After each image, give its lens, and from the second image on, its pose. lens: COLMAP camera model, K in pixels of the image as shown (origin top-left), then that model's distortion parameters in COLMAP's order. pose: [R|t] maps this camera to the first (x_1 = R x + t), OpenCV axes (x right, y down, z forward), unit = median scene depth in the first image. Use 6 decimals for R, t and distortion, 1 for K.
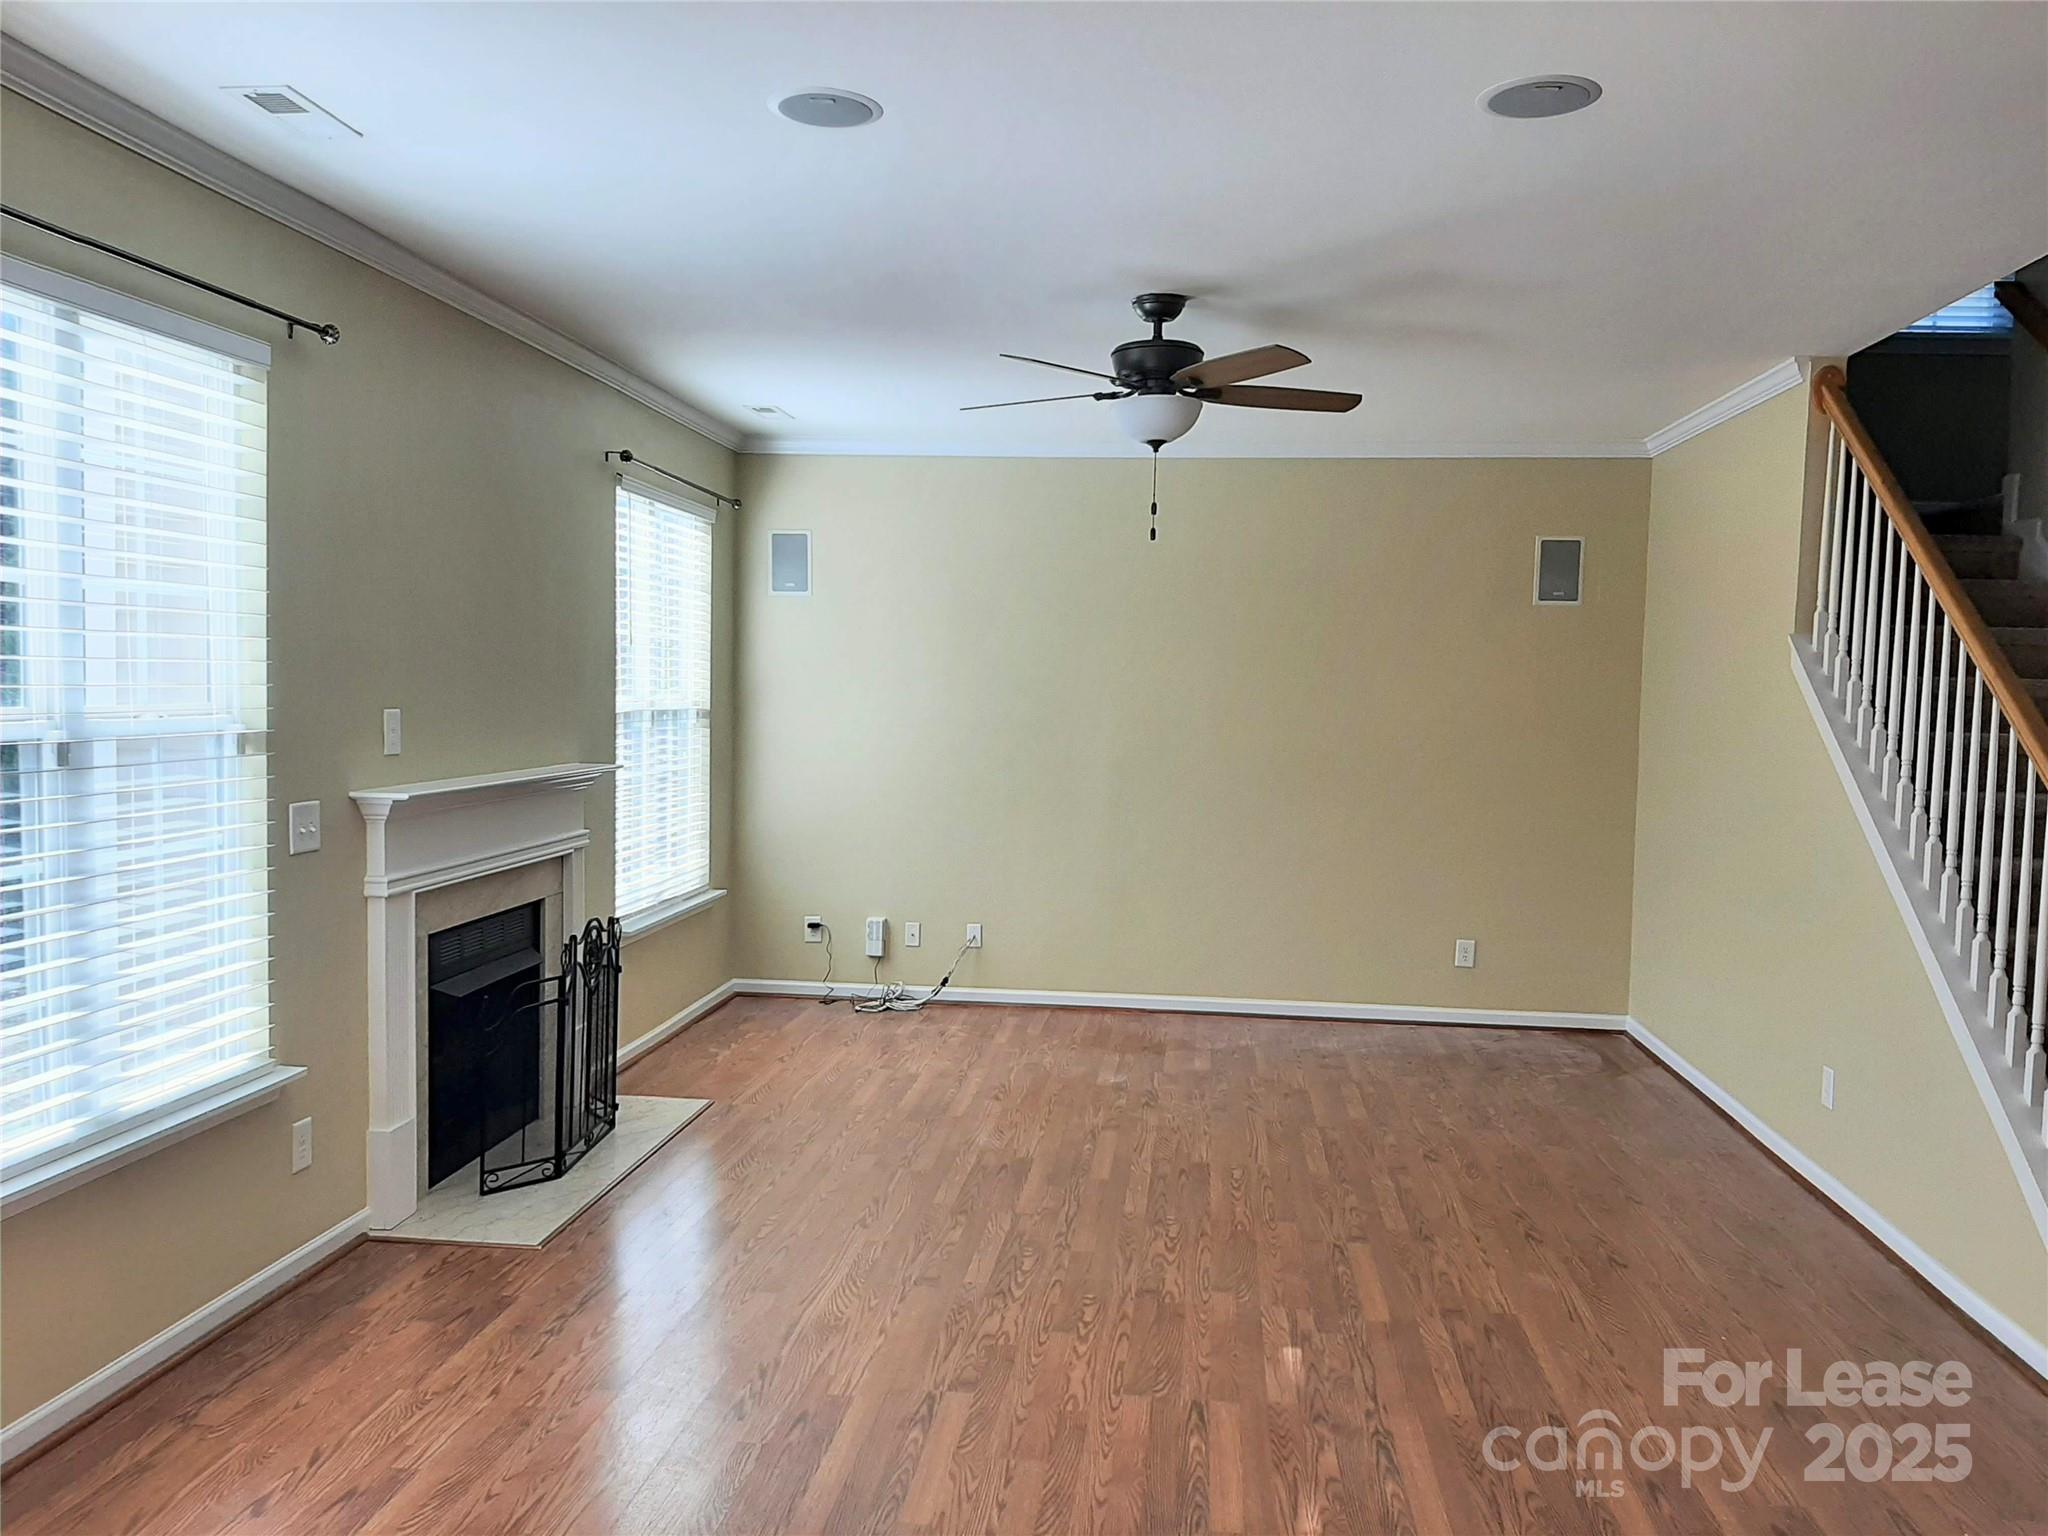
lens RADIAL K [[1589.8, 0, 1029.6], [0, 1589.8, 780.3], [0, 0, 1]] dist [0.073729, -0.124055]
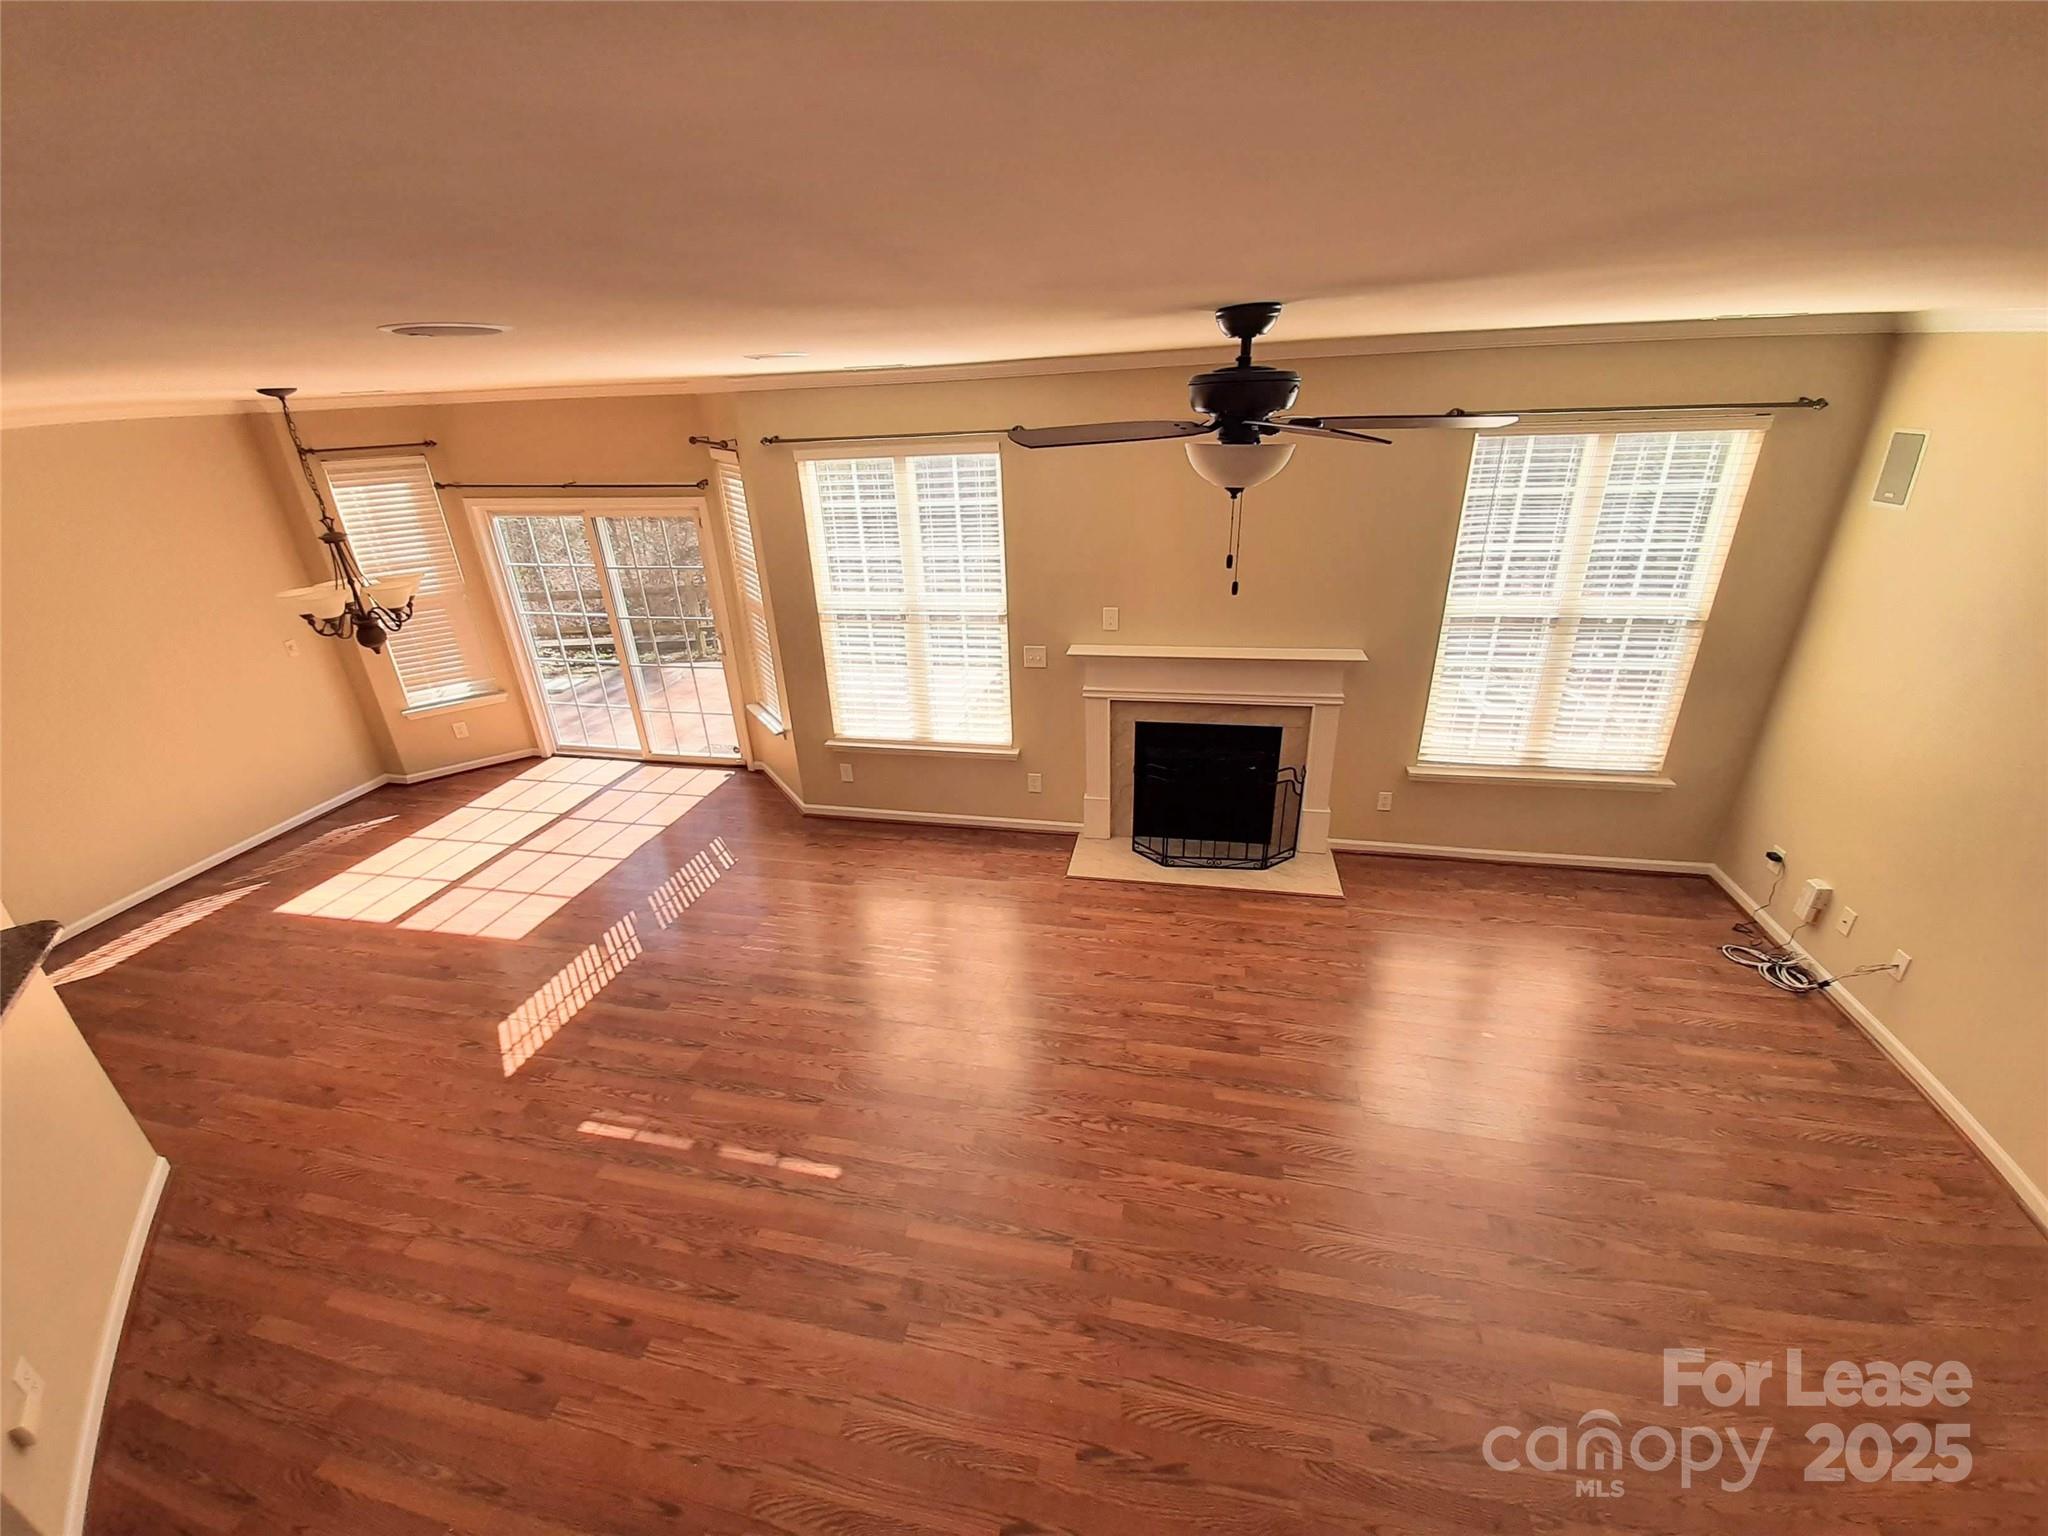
lens RADIAL K [[800.7, 0, 1023.0], [0, 800.7, 746.5], [0, 0, 1]] dist [-0.003336, 0.000014]
pose [[-0.102823, 0.377801, -0.920160, 0.560194], [-0.018561, 0.924173, 0.381523, -0.248347], [0.994527, 0.056308, -0.088014, 0.937964]]
